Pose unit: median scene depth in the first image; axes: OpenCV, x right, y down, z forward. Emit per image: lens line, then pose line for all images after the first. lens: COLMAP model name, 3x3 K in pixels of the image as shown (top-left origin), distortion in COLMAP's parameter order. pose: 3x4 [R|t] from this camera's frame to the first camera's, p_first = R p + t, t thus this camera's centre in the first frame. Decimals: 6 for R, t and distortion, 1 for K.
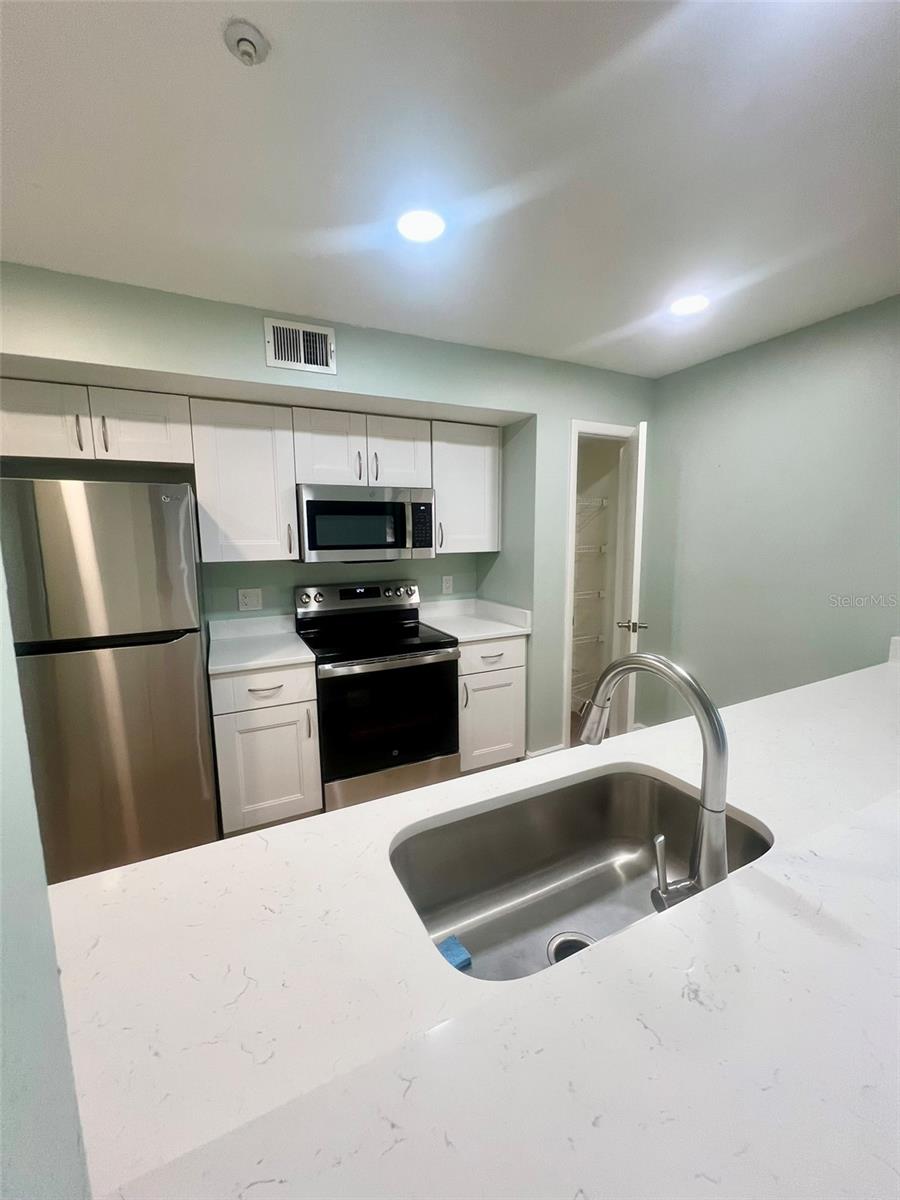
lens RADIAL K [[478.6, 0, 450.7], [0, 478.6, 597.6], [0, 0, 1]] dist [-0.012902, -0.000399]
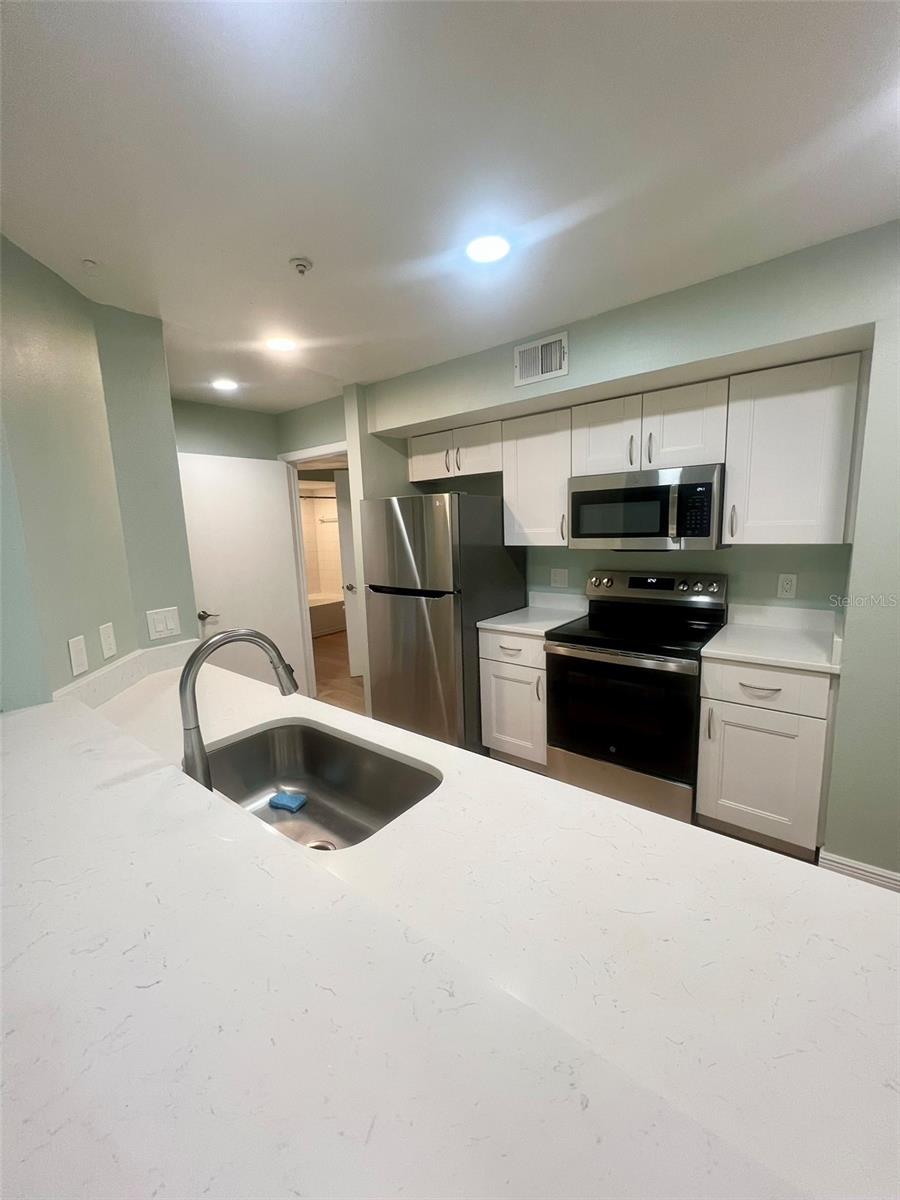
lens RADIAL K [[478.6, 0, 456.1], [0, 478.6, 597.6], [0, 0, 1]] dist [-0.012902, -0.000399]
pose [[0.412642, 0.133477, -0.901061, 0.573066], [-0.090725, 0.990309, 0.105150, -0.051830], [0.906364, 0.038359, 0.420753, 0.288631]]
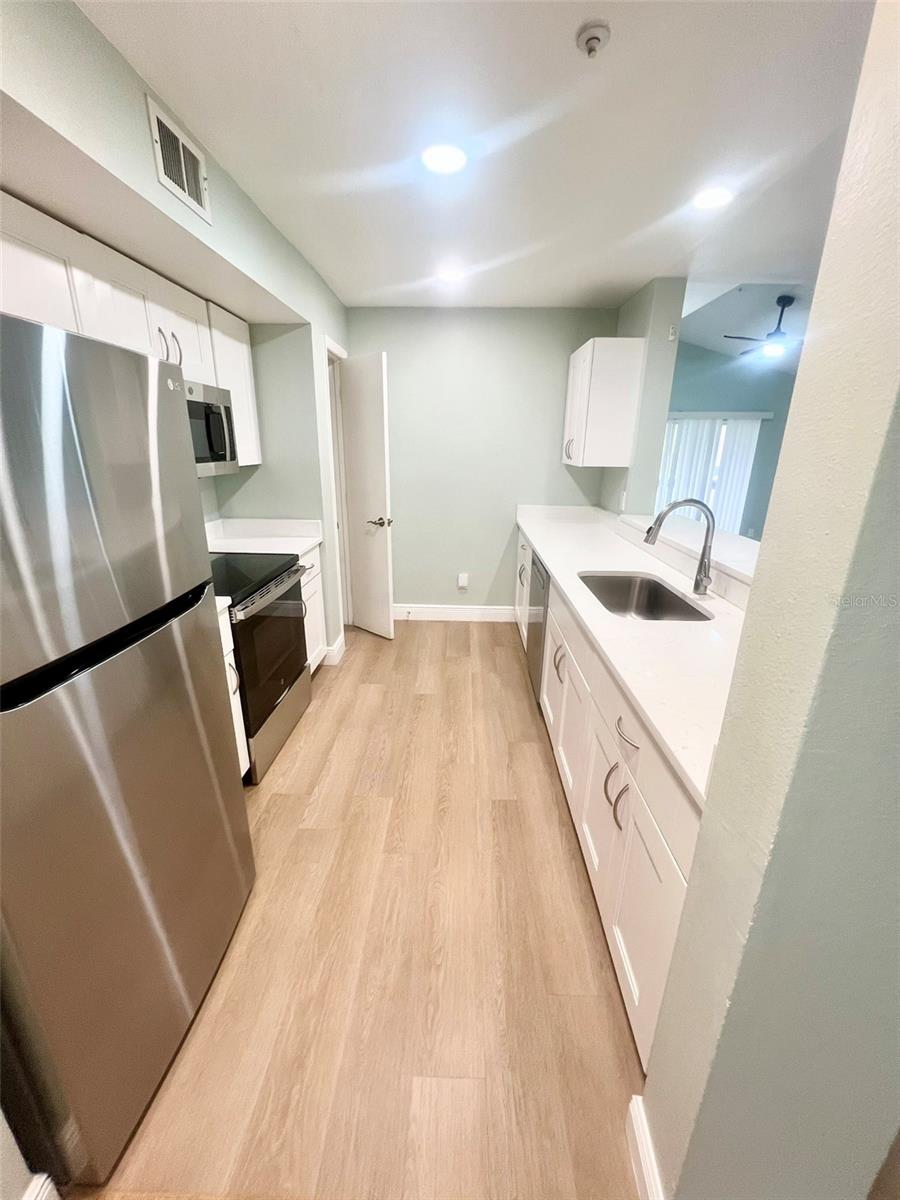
lens RADIAL K [[478.6, 0, 447.4], [0, 478.6, 600.7], [0, 0, 1]] dist [-0.012902, -0.000399]
pose [[0.478839, -0.255726, 0.839832, -0.708322], [0.099753, 0.966288, 0.237356, -0.026519], [-0.872217, -0.029880, 0.488206, 0.241644]]
